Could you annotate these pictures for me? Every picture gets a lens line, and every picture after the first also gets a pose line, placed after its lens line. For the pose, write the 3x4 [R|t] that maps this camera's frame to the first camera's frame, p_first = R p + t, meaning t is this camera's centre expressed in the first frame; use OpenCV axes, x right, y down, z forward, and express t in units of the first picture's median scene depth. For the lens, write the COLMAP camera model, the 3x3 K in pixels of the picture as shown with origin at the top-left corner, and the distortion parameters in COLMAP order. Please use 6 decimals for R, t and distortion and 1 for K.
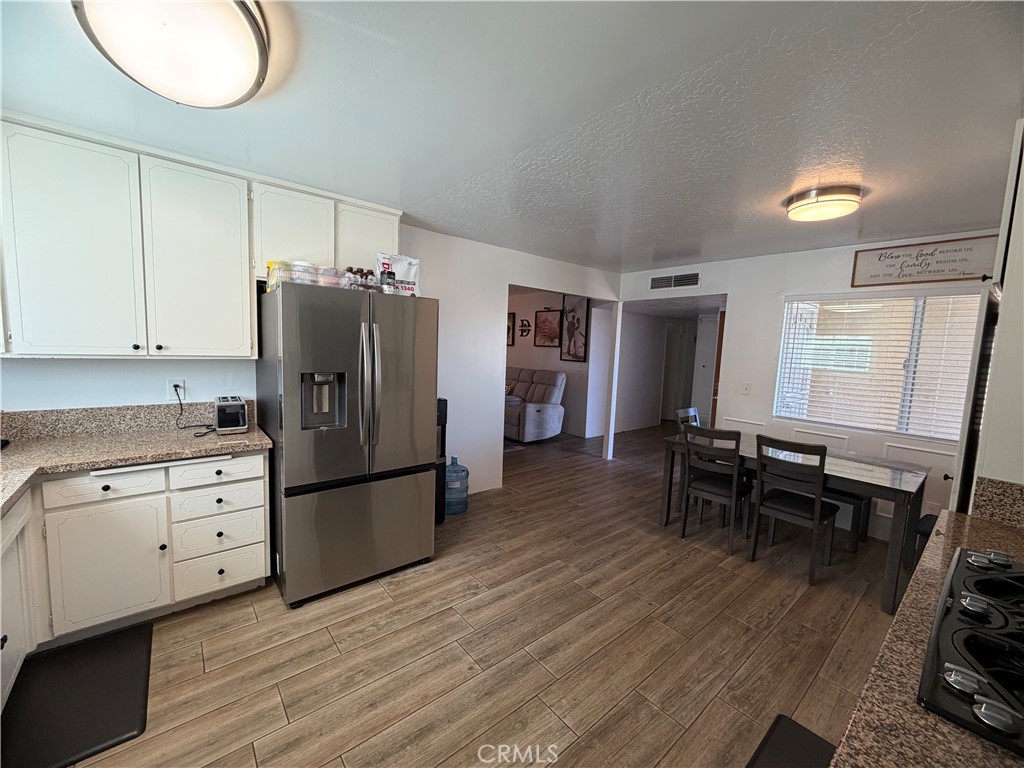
lens RADIAL K [[409.0, 0, 507.0], [0, 409.0, 385.9], [0, 0, 1]] dist [0.003366, 0.000313]
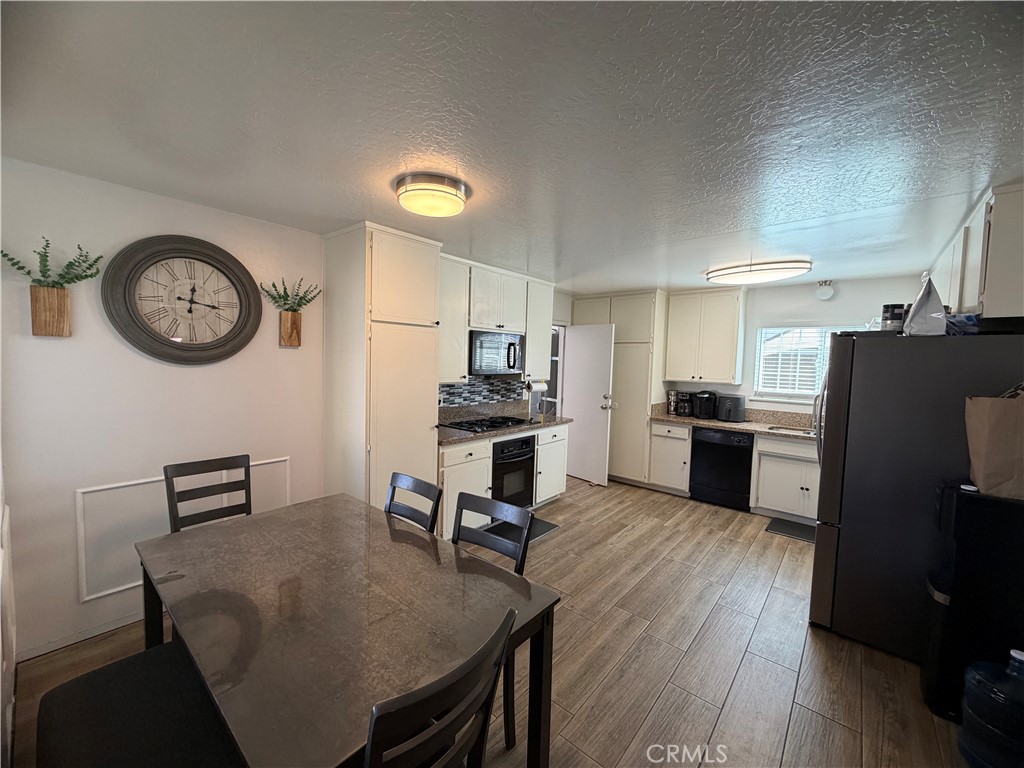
lens RADIAL K [[409.0, 0, 508.3], [0, 409.0, 380.7], [0, 0, 1]] dist [0.003366, 0.000313]
pose [[-0.983407, -0.059261, -0.171460, 0.835630], [-0.085337, 0.985155, 0.148951, -0.222116], [0.160088, 0.161111, -0.973866, 2.189696]]
